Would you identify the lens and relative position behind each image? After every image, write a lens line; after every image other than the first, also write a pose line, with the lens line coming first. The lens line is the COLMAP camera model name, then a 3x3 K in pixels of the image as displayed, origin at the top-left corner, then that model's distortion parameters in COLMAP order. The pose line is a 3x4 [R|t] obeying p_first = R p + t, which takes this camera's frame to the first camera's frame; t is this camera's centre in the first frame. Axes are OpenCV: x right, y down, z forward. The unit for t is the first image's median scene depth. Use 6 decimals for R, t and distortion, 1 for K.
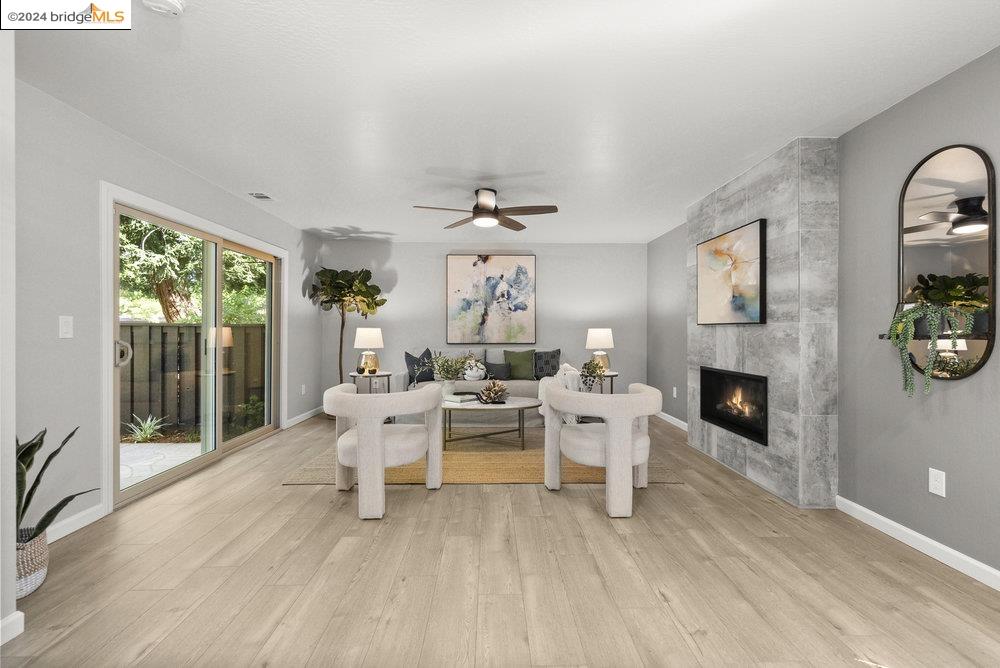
lens RADIAL K [[452.0, 0, 501.1], [0, 452.0, 331.1], [0, 0, 1]] dist [-0.004016, -0.000258]
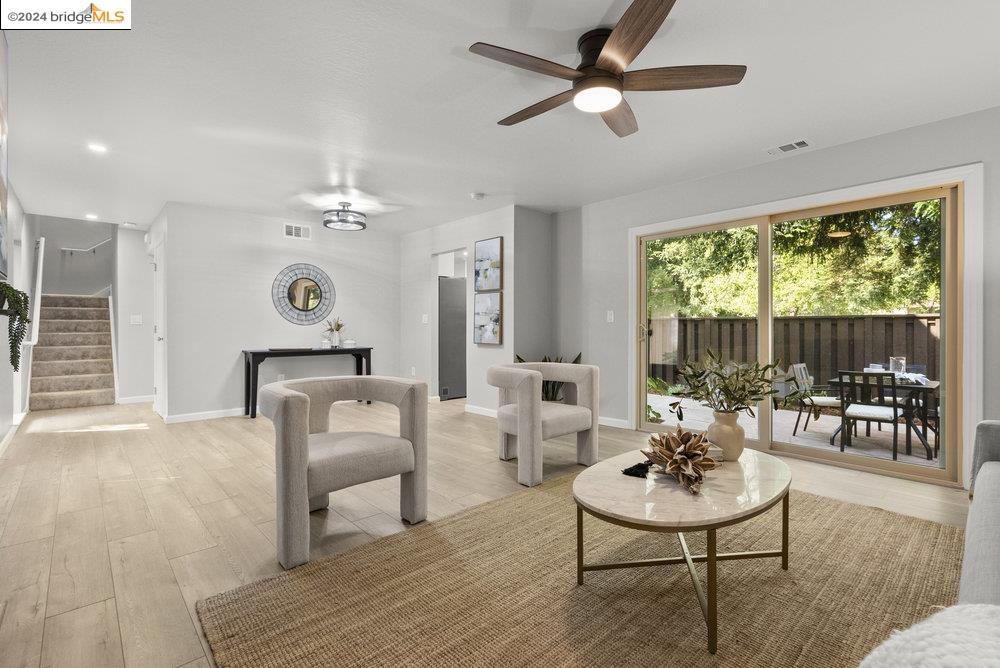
lens RADIAL K [[452.0, 0, 500.9], [0, 452.0, 329.7], [0, 0, 1]] dist [-0.004016, -0.000258]
pose [[-0.747619, 0.000863, -0.664127, 0.533803], [-0.002684, 0.999987, 0.004321, 0.032965], [0.664122, 0.005013, -0.747607, 1.760926]]
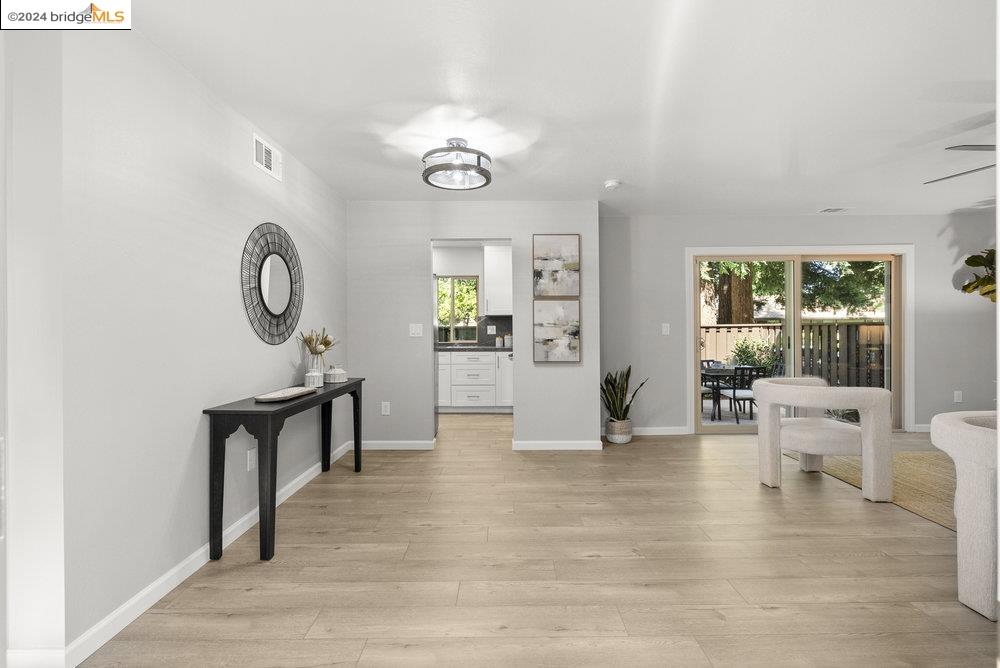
lens RADIAL K [[452.0, 0, 505.2], [0, 452.0, 330.1], [0, 0, 1]] dist [-0.004016, -0.000258]
pose [[-0.024895, -0.001869, -0.999688, 0.845398], [0.005771, 0.999981, -0.002013, -0.003622], [0.999673, -0.005819, -0.024883, 0.291519]]
